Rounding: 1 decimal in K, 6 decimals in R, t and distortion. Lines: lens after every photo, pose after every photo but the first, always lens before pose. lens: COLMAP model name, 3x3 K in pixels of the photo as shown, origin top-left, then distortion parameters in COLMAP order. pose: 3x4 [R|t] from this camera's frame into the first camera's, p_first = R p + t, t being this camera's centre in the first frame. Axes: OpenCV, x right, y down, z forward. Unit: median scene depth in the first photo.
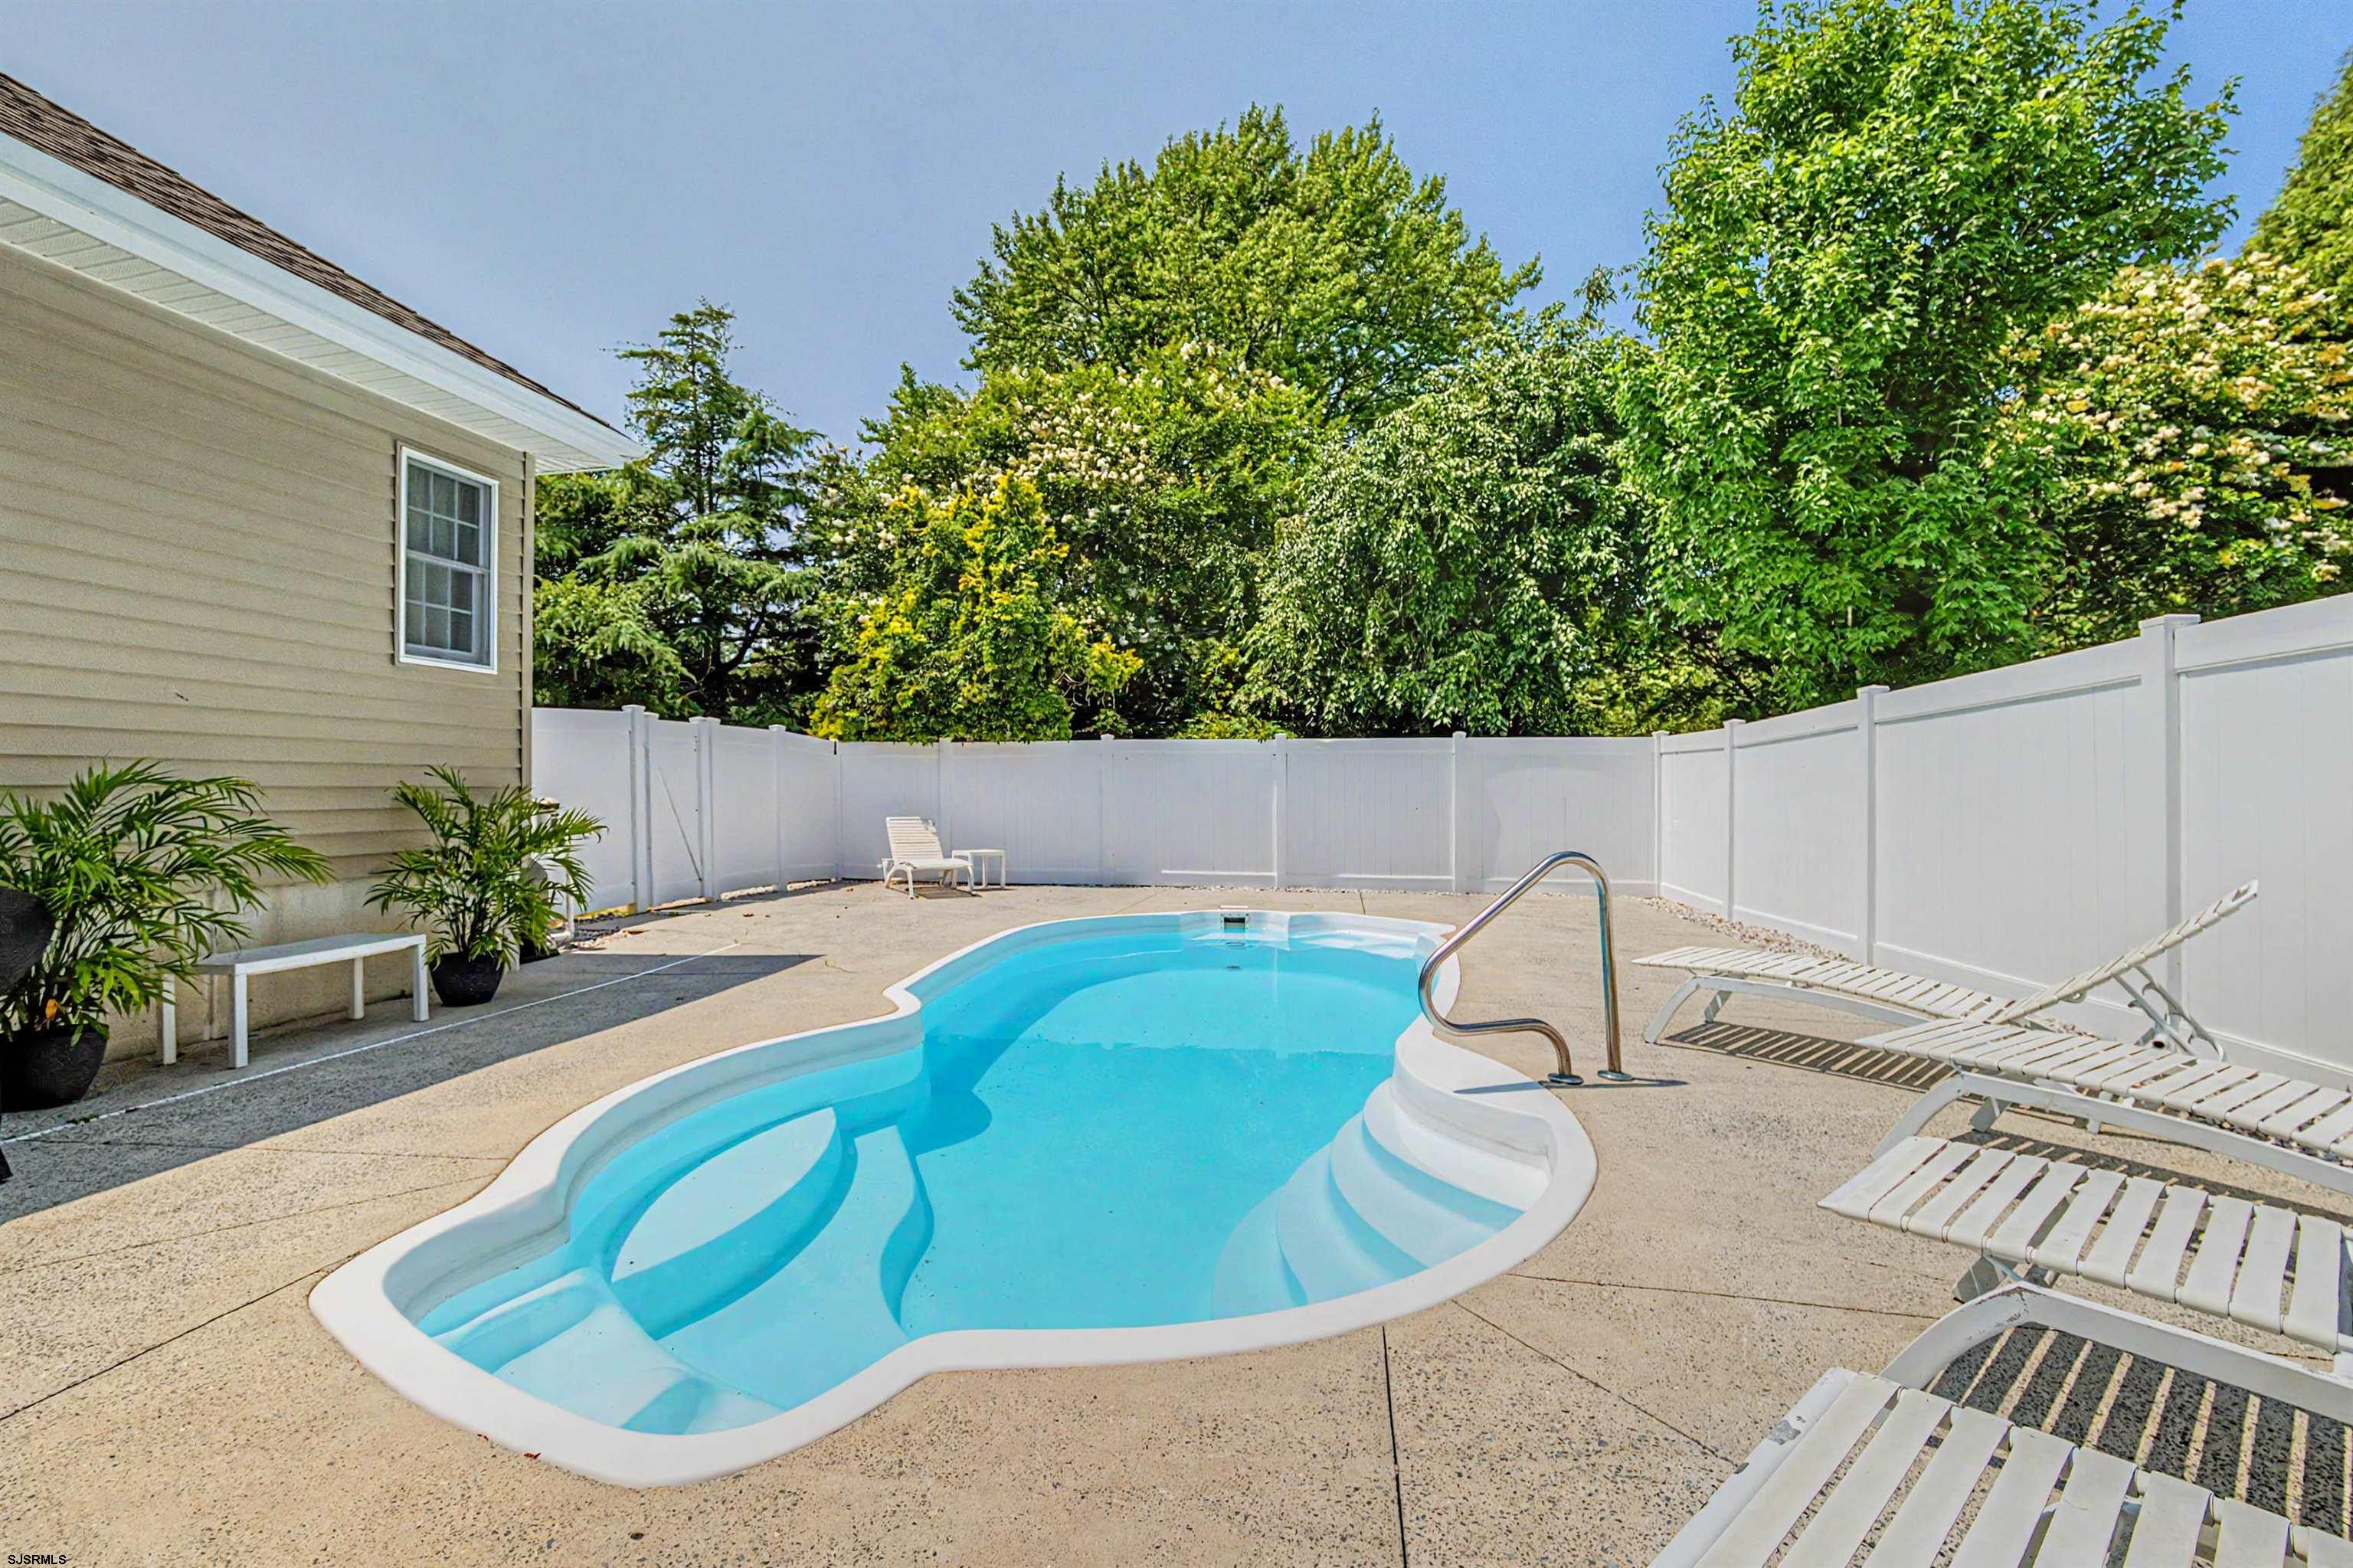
lens RADIAL K [[967.1, 0, 1182.6], [0, 967.1, 788.2], [0, 0, 1]] dist [0.003391, 0.000042]
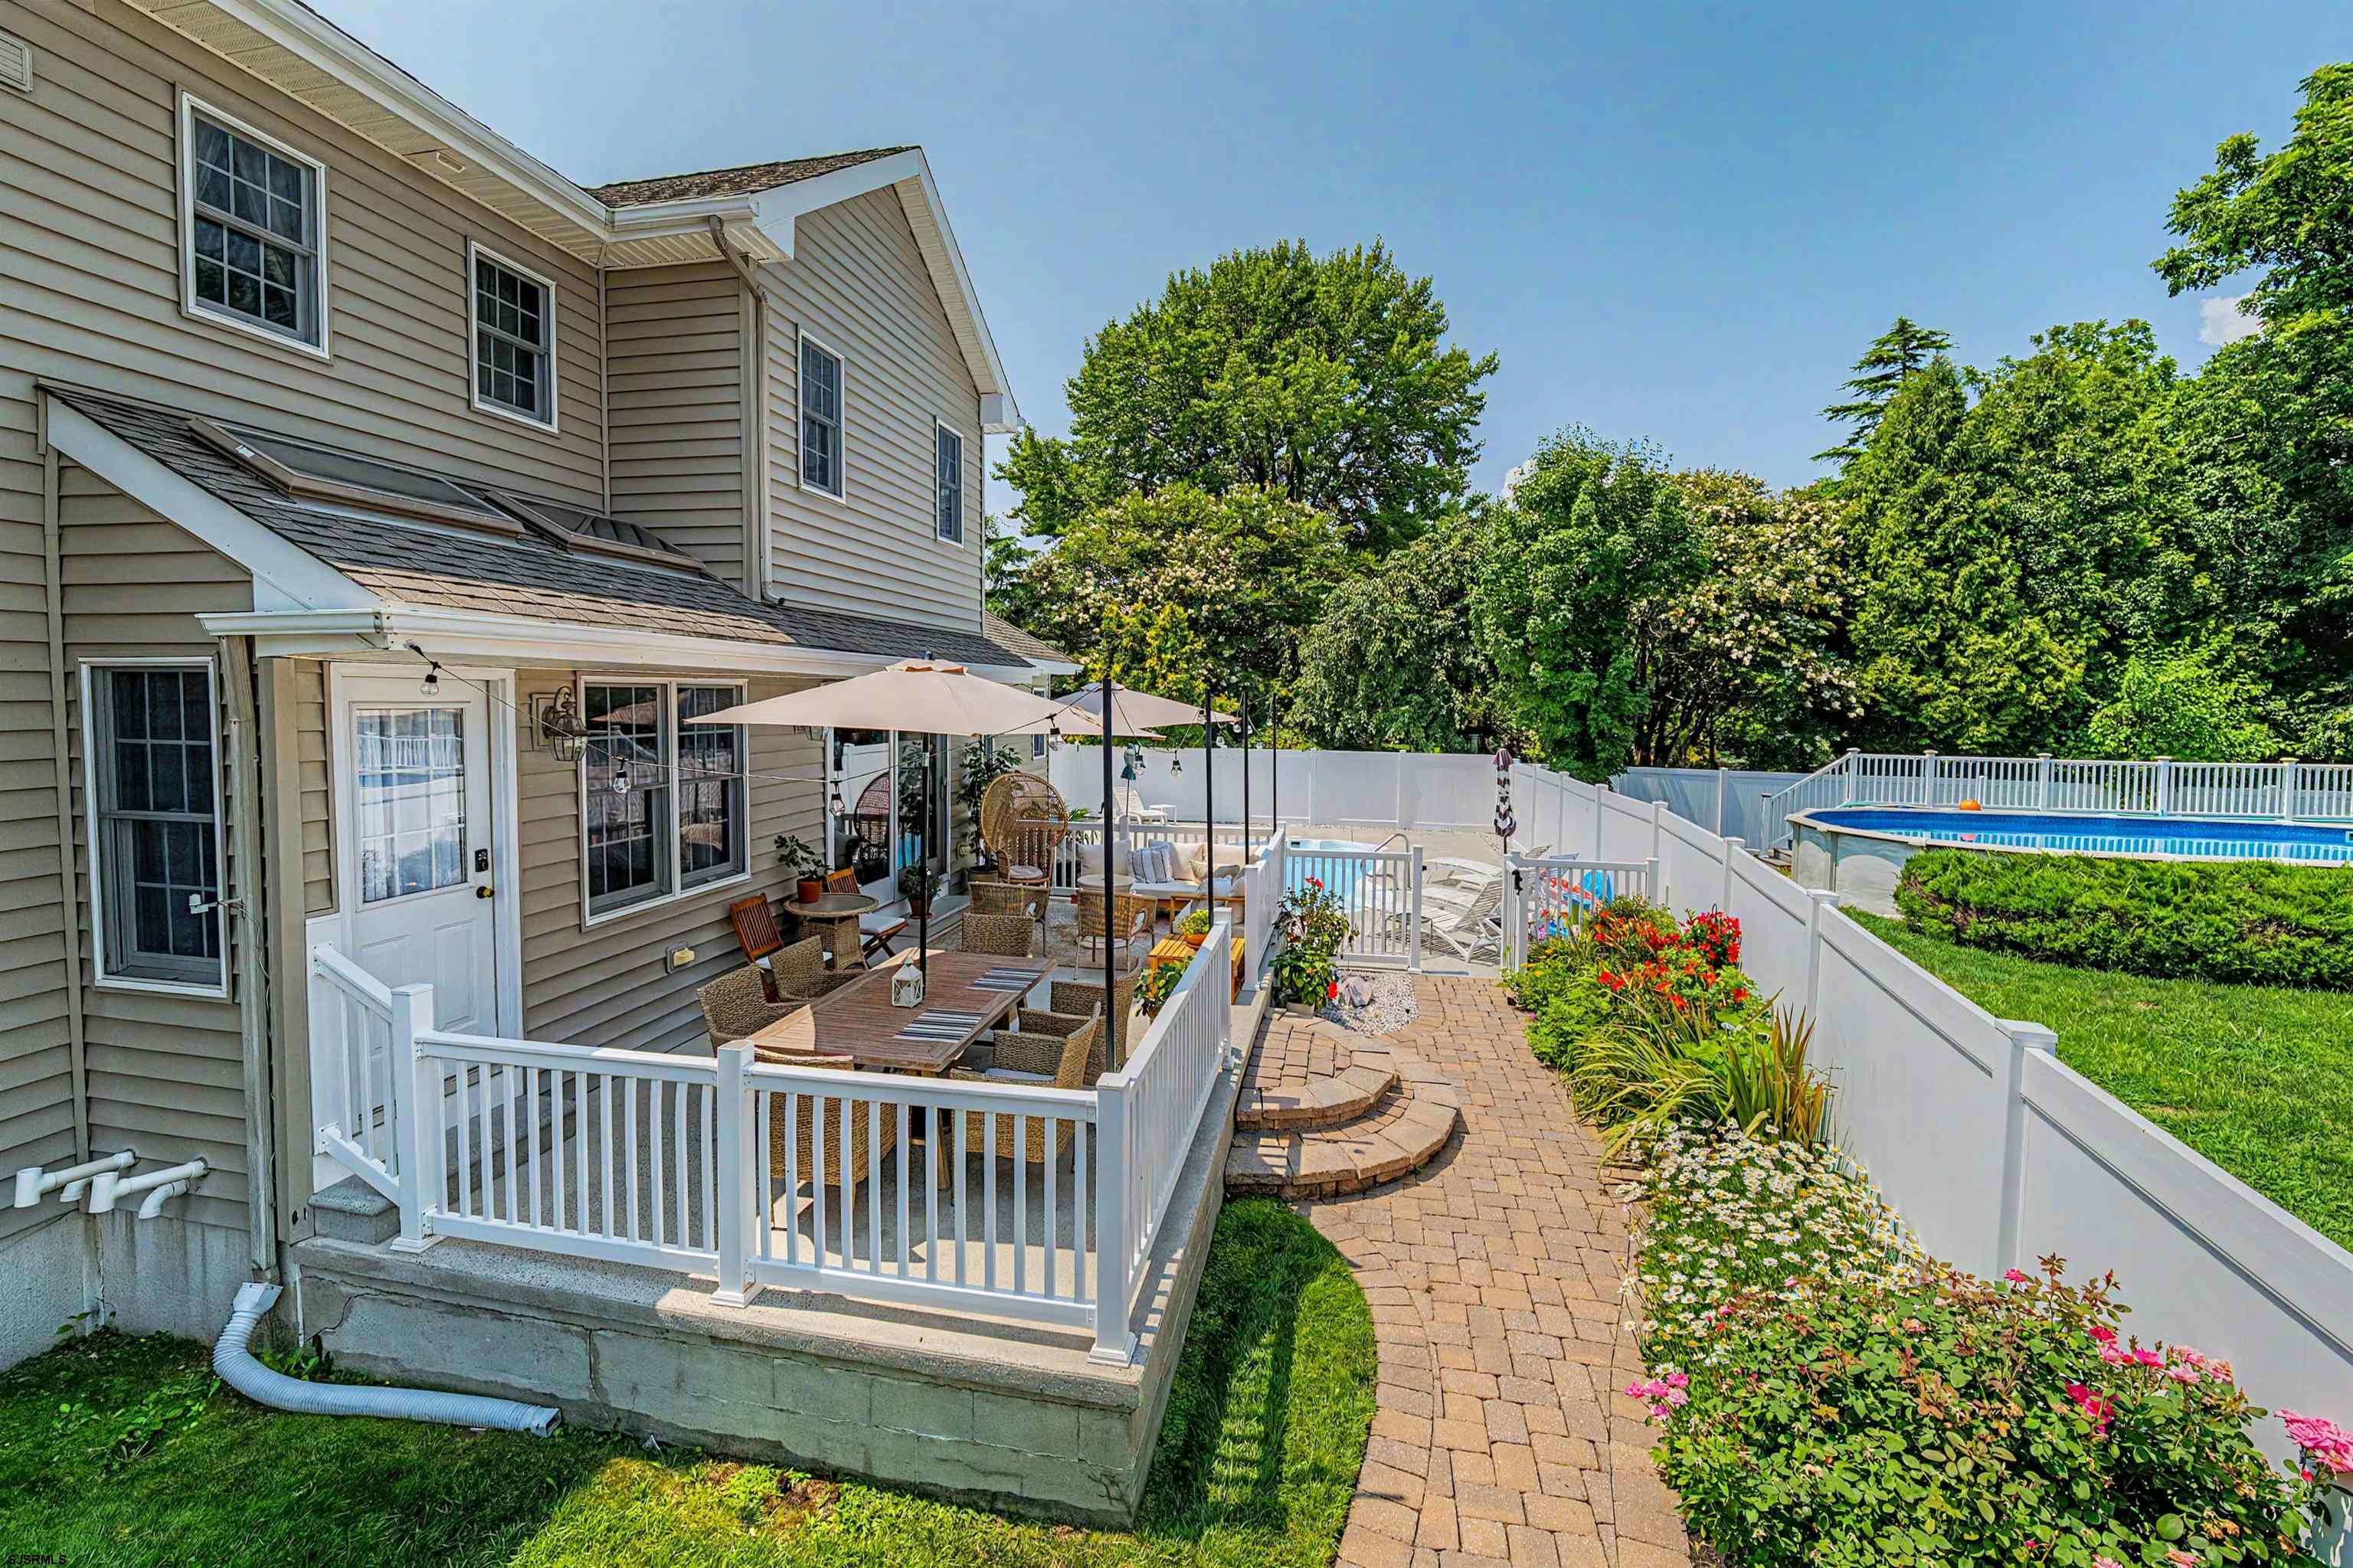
lens RADIAL K [[967.1, 0, 1137.3], [0, 967.1, 743.1], [0, 0, 1]] dist [0.003391, 0.000042]
pose [[0.998799, 0.008344, -0.048284, -0.152395], [-0.005750, 0.998546, 0.053606, -0.155666], [0.048661, -0.053264, 0.997394, -0.928431]]
